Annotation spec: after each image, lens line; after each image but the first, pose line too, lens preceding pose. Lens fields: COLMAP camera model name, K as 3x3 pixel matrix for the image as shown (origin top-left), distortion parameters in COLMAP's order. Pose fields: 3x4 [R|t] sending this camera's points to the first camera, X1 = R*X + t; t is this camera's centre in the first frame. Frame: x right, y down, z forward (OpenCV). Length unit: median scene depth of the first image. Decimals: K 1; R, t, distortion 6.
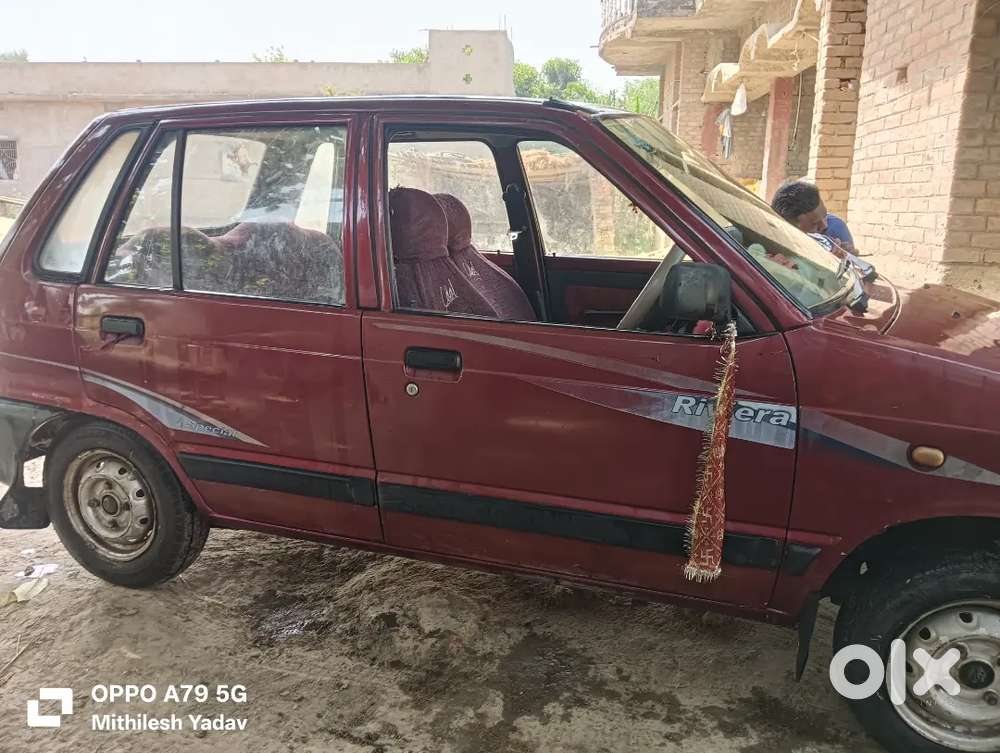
lens RADIAL K [[804.2, 0, 502.8], [0, 804.2, 374.6], [0, 0, 1]] dist [0.011902, -0.043359]
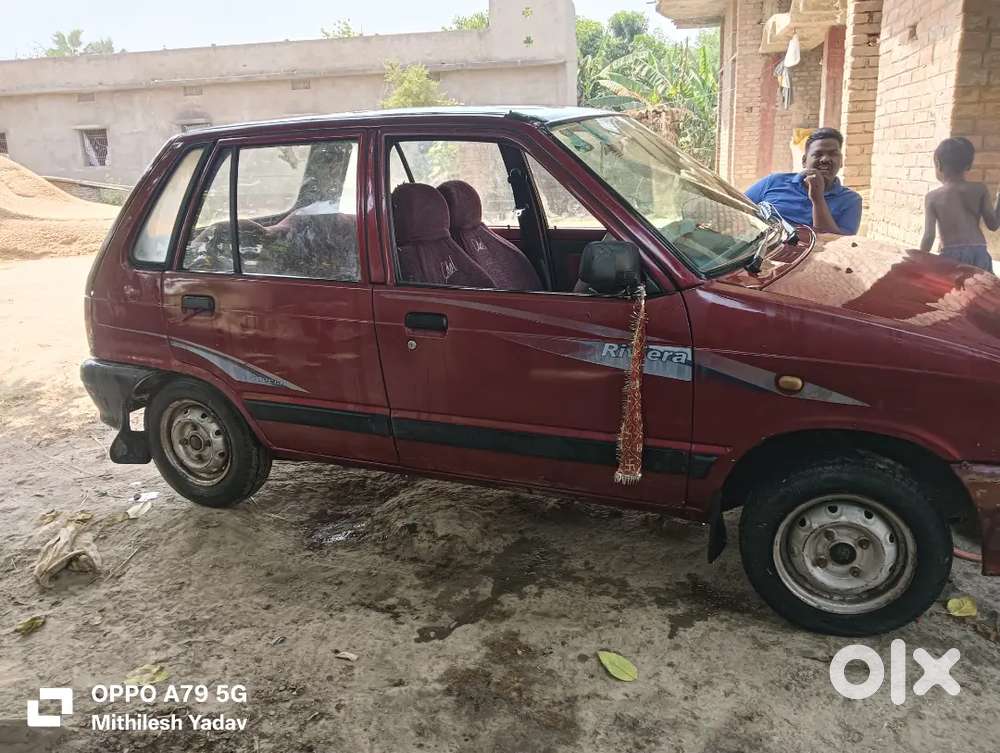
lens RADIAL K [[804.2, 0, 503.2], [0, 804.2, 372.4], [0, 0, 1]] dist [0.011902, -0.043359]
pose [[0.994776, -0.025656, -0.098802, 0.135297], [0.030120, 0.998579, 0.043960, 0.008857], [0.097534, -0.046706, 0.994136, -0.234307]]
